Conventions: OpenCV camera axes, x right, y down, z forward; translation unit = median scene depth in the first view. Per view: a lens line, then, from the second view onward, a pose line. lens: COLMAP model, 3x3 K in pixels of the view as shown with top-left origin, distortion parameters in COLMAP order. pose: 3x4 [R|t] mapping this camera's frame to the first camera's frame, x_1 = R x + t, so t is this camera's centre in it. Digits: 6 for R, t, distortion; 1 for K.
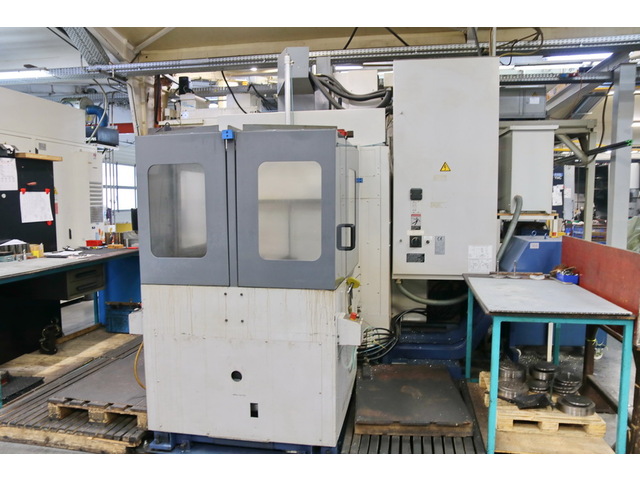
lens RADIAL K [[503.7, 0, 316.8], [0, 503.7, 252.2], [0, 0, 1]] dist [-0.132818, 0.126137]
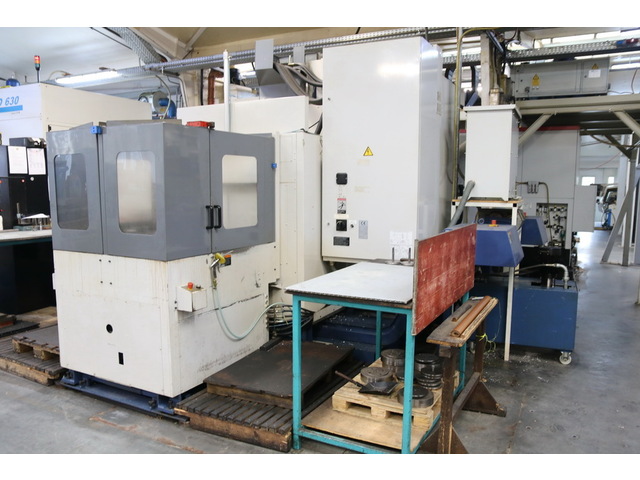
lens RADIAL K [[503.7, 0, 316.8], [0, 503.7, 252.2], [0, 0, 1]] dist [-0.132818, 0.126137]
pose [[0.954916, 0.049474, -0.292726, 0.453531], [-0.039297, 0.998405, 0.040546, -0.005821], [0.294265, -0.027215, 0.955336, 0.002999]]
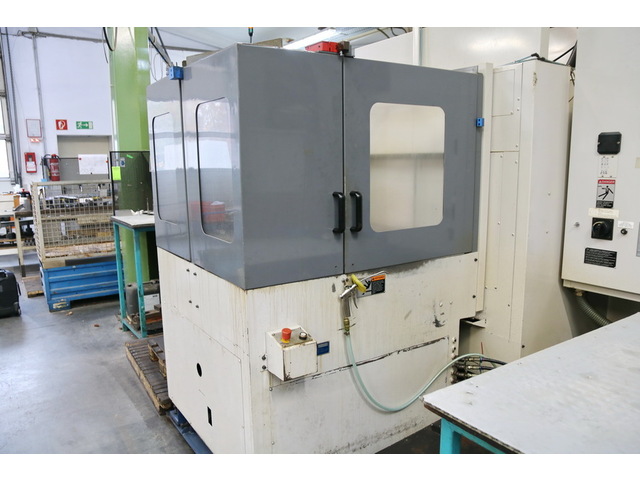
lens RADIAL K [[503.7, 0, 316.8], [0, 503.7, 252.2], [0, 0, 1]] dist [-0.132818, 0.126137]
pose [[0.691551, 0.127763, -0.710939, 0.369356], [-0.061060, 0.991050, 0.118706, -0.040637], [0.719743, -0.038681, 0.693163, 0.389731]]
